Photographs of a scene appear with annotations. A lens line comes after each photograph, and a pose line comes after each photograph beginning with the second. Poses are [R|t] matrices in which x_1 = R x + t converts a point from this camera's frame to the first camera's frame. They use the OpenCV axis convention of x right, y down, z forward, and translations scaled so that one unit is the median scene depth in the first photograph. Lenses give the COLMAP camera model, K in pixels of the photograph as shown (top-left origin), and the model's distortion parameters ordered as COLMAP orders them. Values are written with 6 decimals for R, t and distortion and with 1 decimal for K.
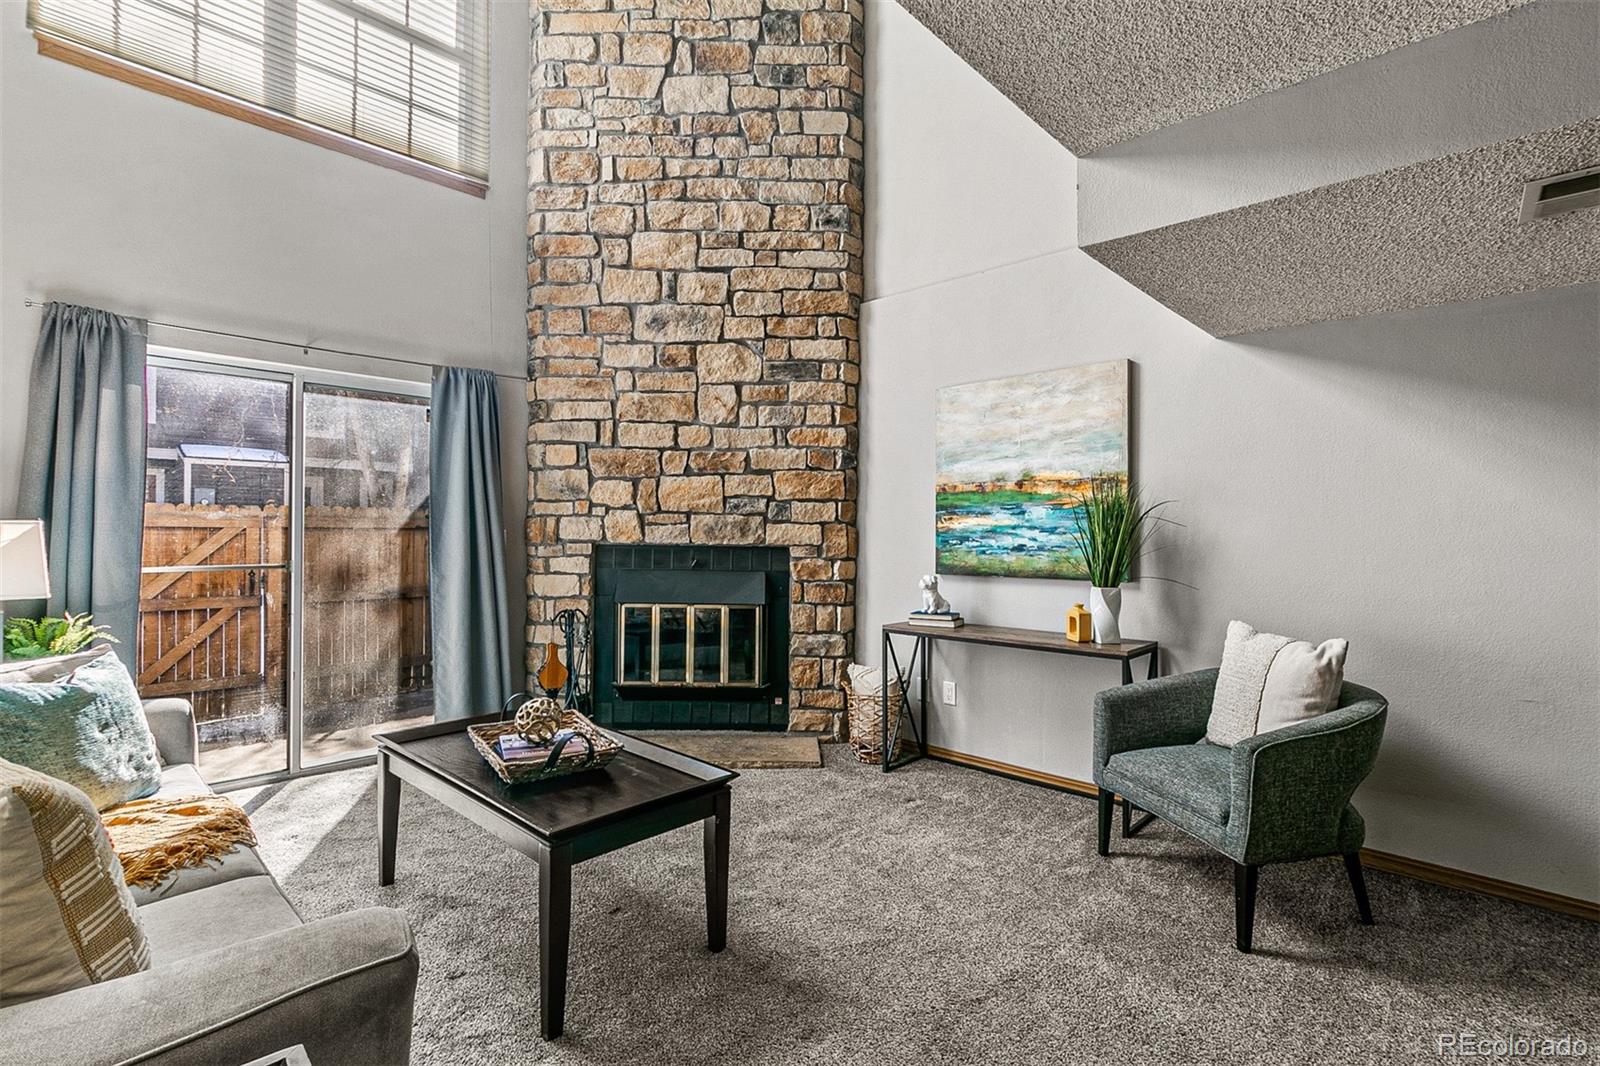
lens RADIAL K [[749.5, 0, 802.8], [0, 749.5, 532.0], [0, 0, 1]] dist [0.002507, -0.001129]
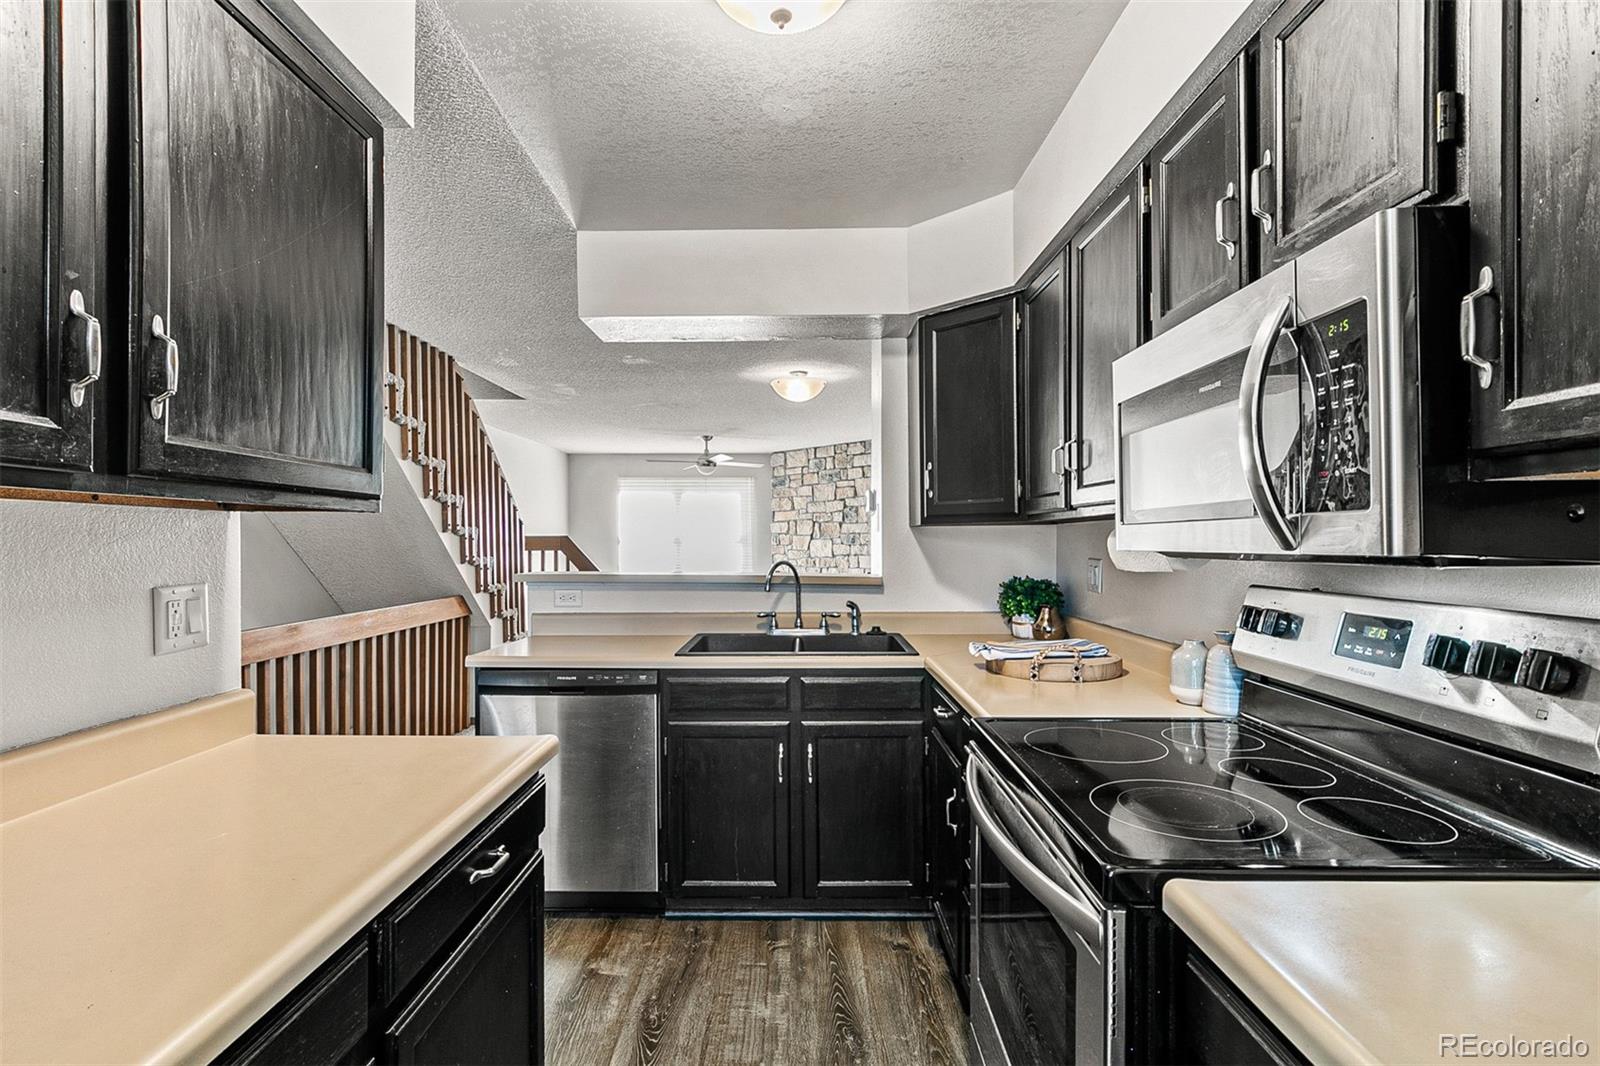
lens RADIAL K [[749.5, 0, 799.4], [0, 749.5, 537.3], [0, 0, 1]] dist [0.002507, -0.001129]
pose [[0.687701, -0.005846, -0.725971, 1.350910], [0.008564, 0.999963, 0.000061, -0.615492], [0.725944, -0.006259, 0.687726, -0.497182]]
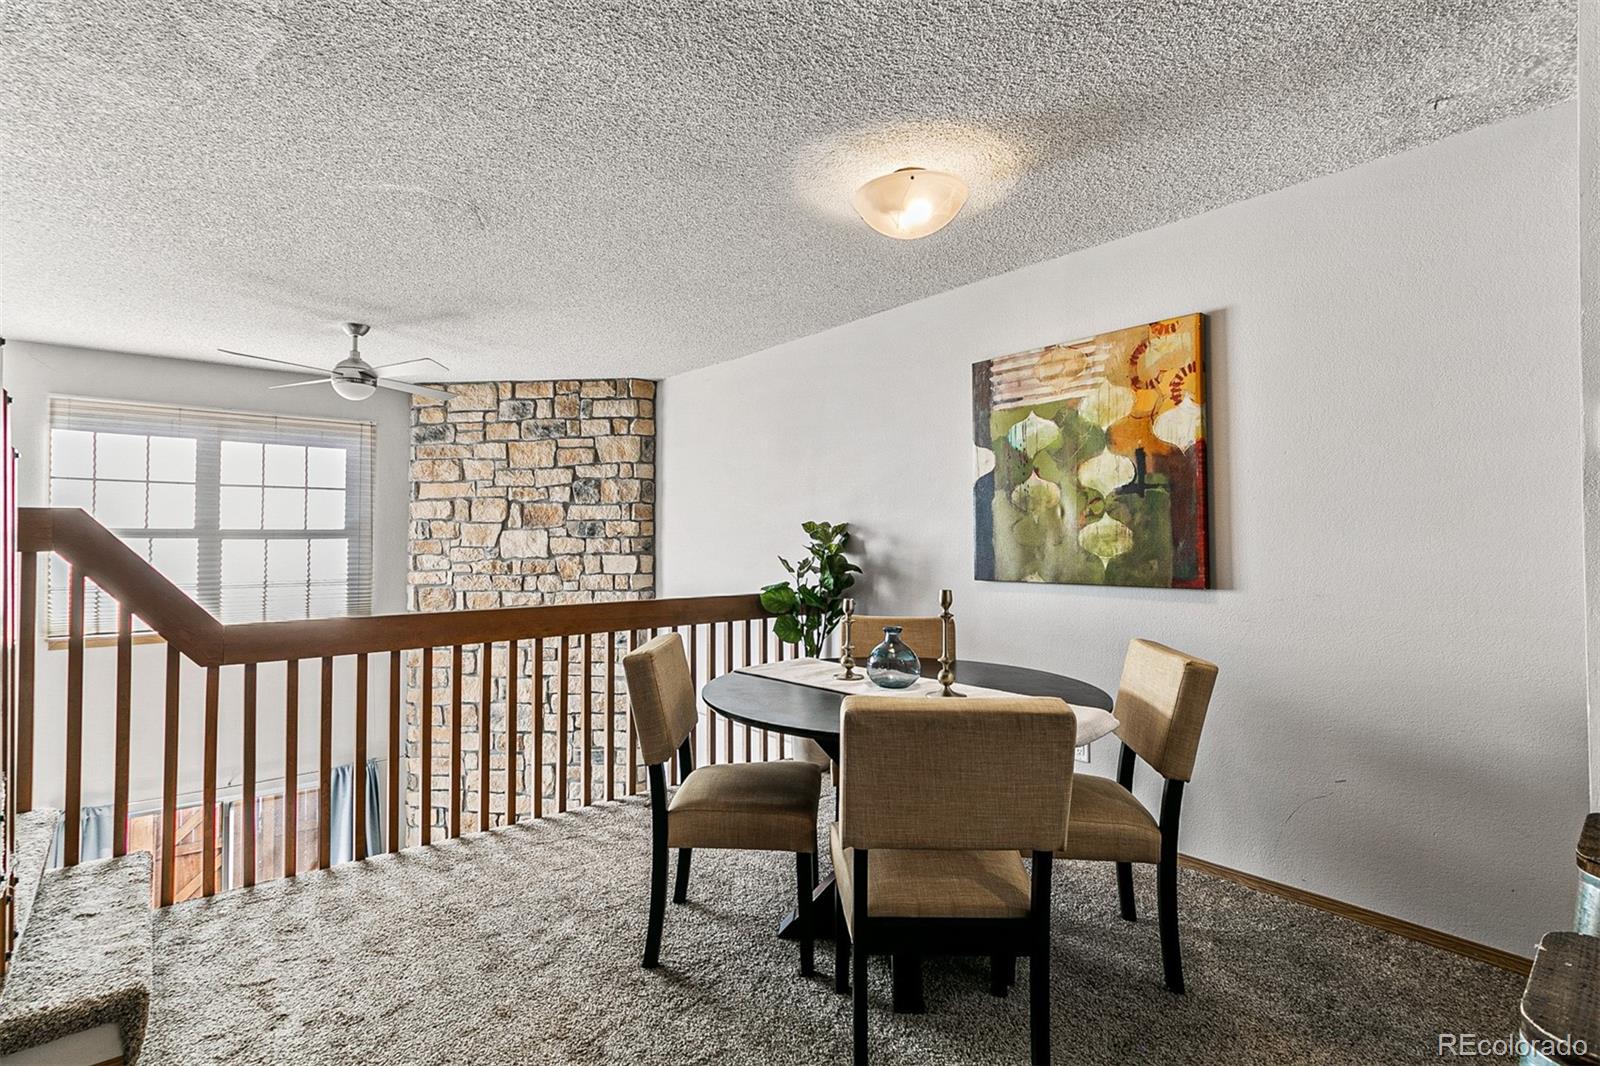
lens RADIAL K [[749.5, 0, 802.8], [0, 749.5, 521.8], [0, 0, 1]] dist [0.002507, -0.001129]
pose [[0.994896, -0.004894, -0.100783, 0.480129], [0.004391, 0.999977, -0.005211, -0.613416], [0.100806, 0.004742, 0.994895, -0.265599]]
